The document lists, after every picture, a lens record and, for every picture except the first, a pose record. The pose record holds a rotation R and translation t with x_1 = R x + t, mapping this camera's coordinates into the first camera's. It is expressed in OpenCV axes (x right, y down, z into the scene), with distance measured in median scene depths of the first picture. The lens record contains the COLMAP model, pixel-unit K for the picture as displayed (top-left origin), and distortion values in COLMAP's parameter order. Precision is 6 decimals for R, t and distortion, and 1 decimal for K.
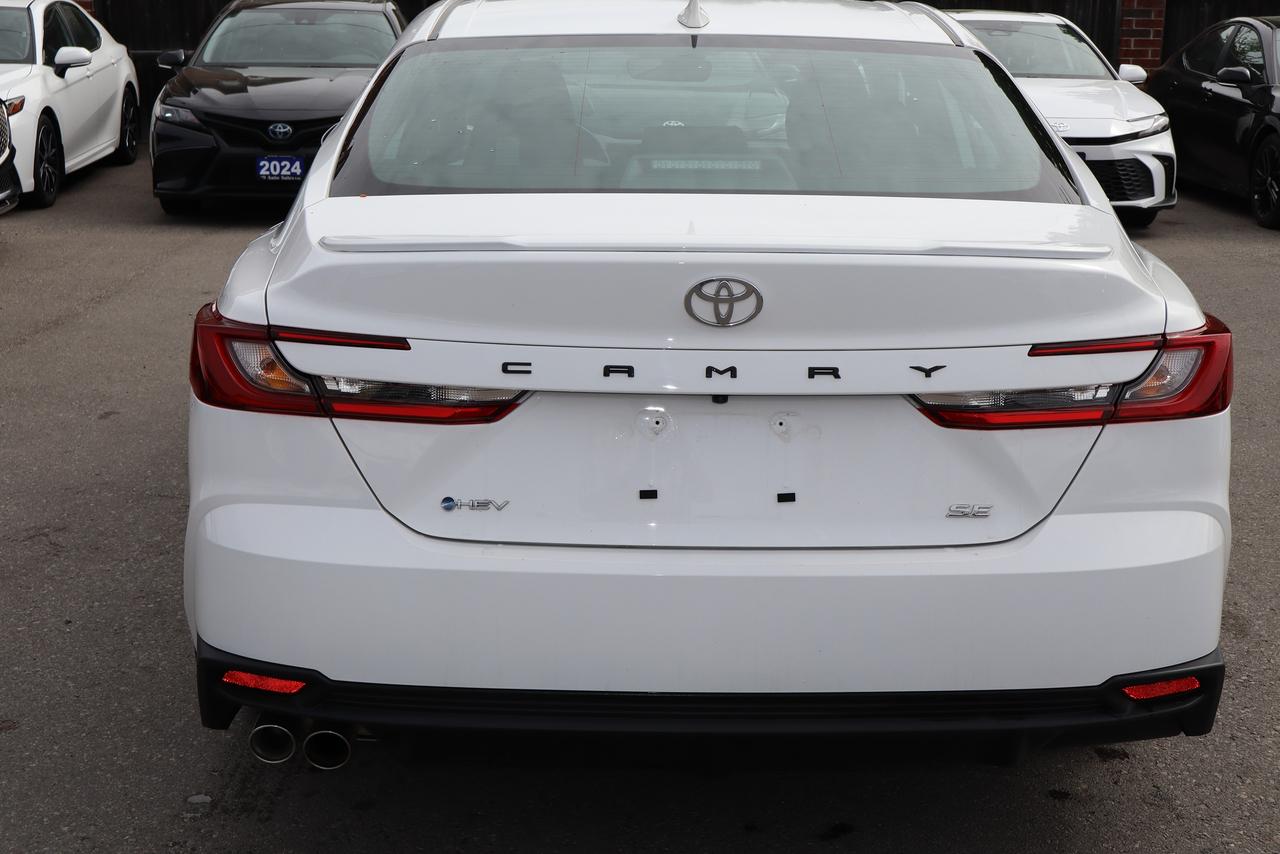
lens RADIAL K [[1682.6, 0, 645.6], [0, 1682.6, 427.6], [0, 0, 1]] dist [0.015755, 0.000000]
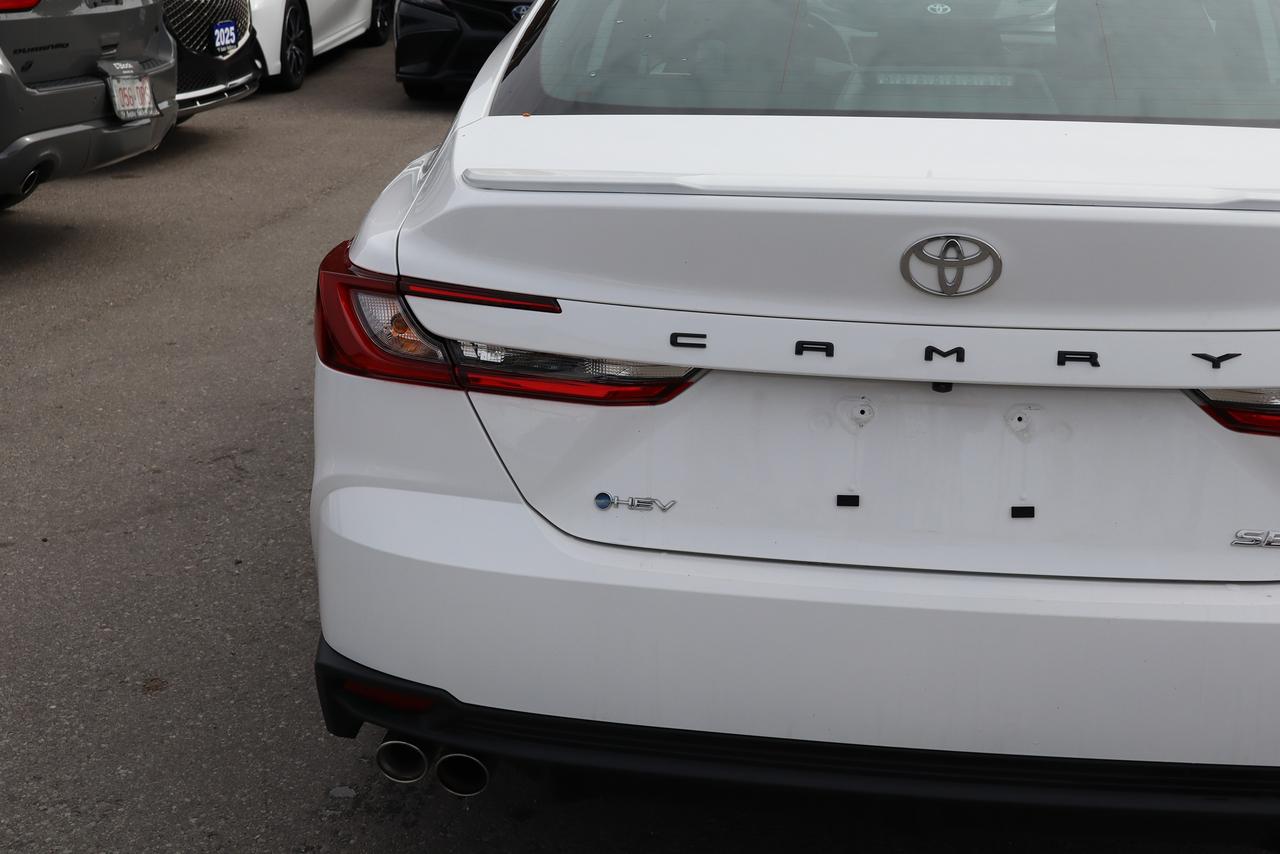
lens RADIAL K [[1721.6, 0, 652.9], [0, 1721.6, 423.2], [0, 0, 1]] dist [0.013104, 0.000000]
pose [[0.989159, 0.036872, -0.142145, 0.024440], [-0.028083, 0.997596, 0.063353, -0.045727], [0.144139, -0.058674, 0.987816, 0.172193]]
